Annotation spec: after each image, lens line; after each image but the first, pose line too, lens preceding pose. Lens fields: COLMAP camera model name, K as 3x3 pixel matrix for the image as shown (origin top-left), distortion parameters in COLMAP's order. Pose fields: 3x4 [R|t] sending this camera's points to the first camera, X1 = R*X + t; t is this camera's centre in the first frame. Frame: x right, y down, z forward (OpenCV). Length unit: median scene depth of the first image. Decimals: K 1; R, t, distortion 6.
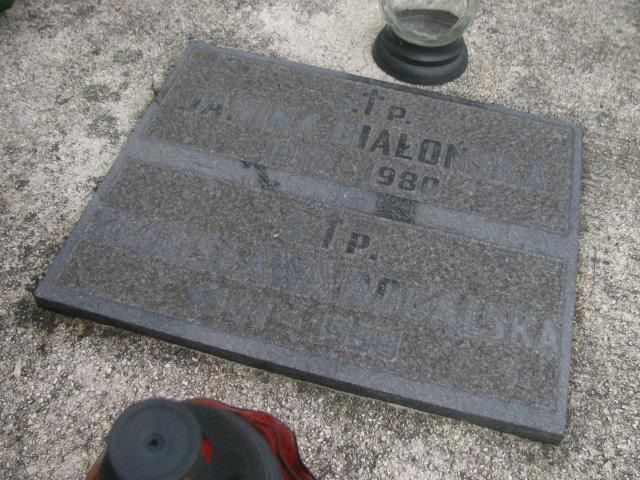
lens RADIAL K [[667.9, 0, 320.0], [0, 667.9, 240.0], [0, 0, 1]] dist [-0.234991, 0.295850]
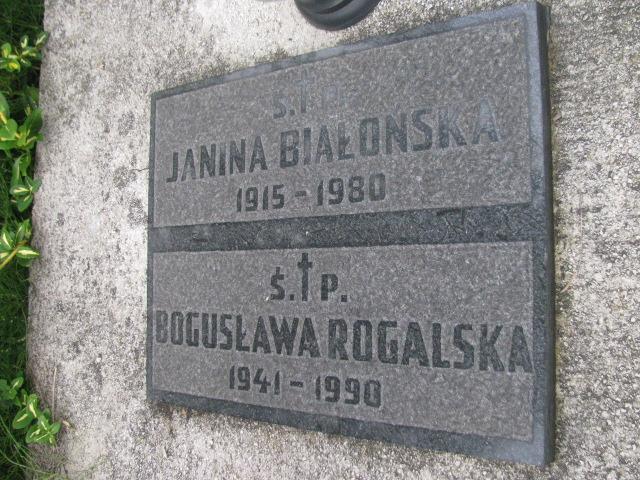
lens RADIAL K [[667.9, 0, 320.0], [0, 667.9, 240.0], [0, 0, 1]] dist [-0.234991, 0.295850]
pose [[0.759076, -0.295302, -0.580172, 0.654371], [0.529741, 0.798190, 0.286823, -0.348081], [0.378388, -0.525061, 0.762321, 0.268757]]
